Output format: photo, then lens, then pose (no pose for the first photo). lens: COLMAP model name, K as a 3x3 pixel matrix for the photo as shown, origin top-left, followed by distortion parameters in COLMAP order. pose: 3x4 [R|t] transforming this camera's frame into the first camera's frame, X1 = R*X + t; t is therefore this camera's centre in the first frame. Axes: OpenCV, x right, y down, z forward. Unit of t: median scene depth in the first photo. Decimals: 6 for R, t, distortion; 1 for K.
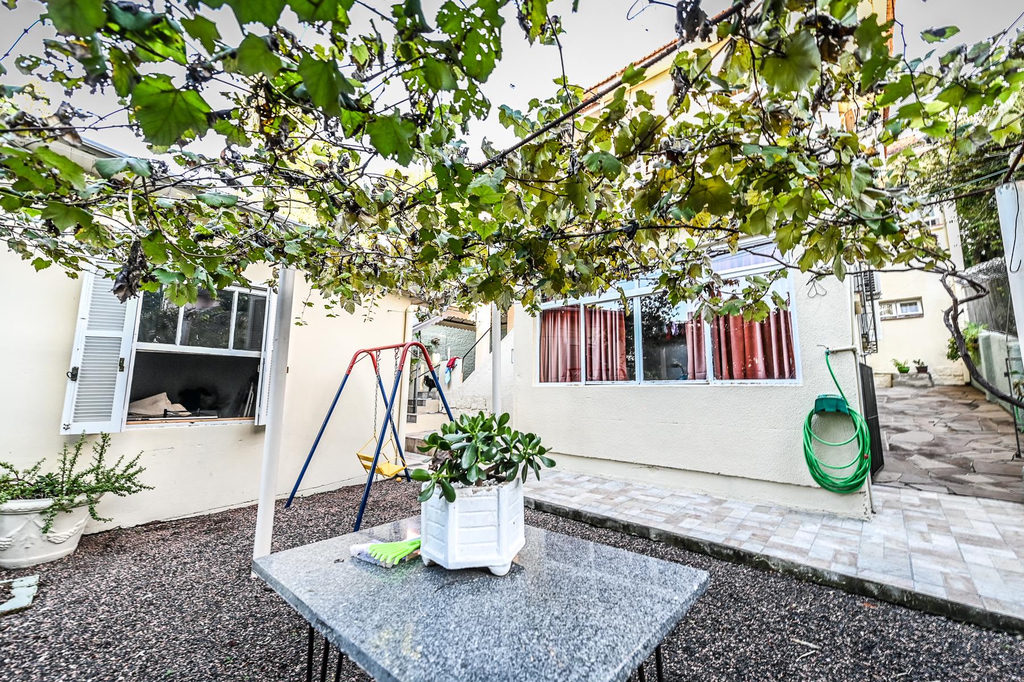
lens RADIAL K [[398.1, 0, 516.3], [0, 398.1, 340.7], [0, 0, 1]] dist [-0.001018, -0.000097]
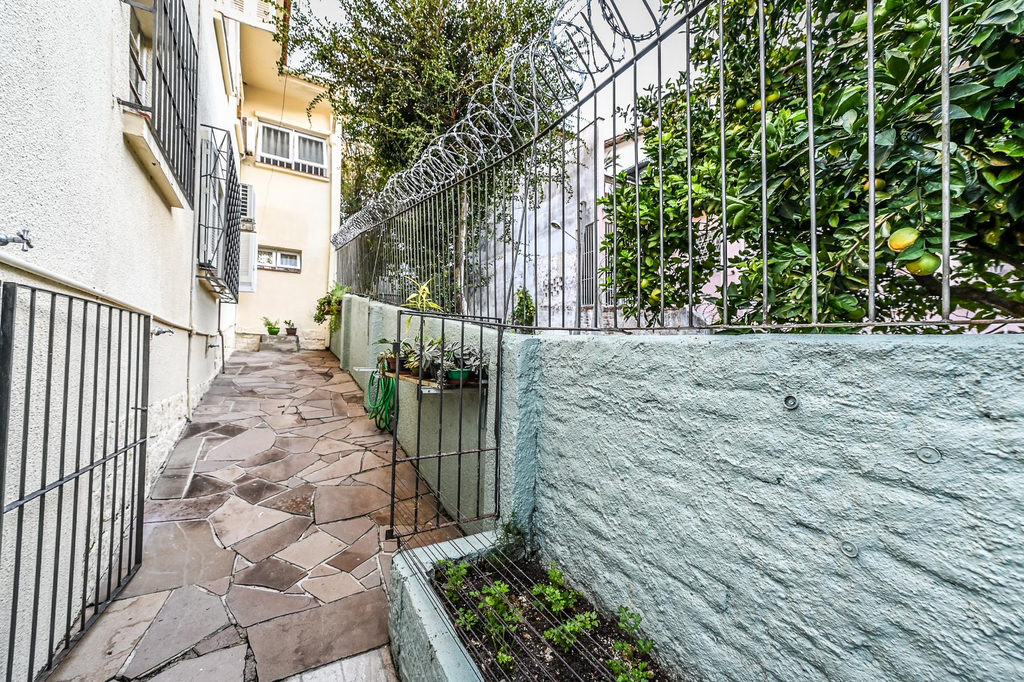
lens RADIAL K [[398.1, 0, 514.0], [0, 398.1, 342.1], [0, 0, 1]] dist [-0.001018, -0.000097]
pose [[0.282384, 0.028644, 0.958874, 0.326459], [-0.133194, 0.991043, 0.009620, 0.022253], [-0.950010, -0.130433, 0.283670, 0.288048]]
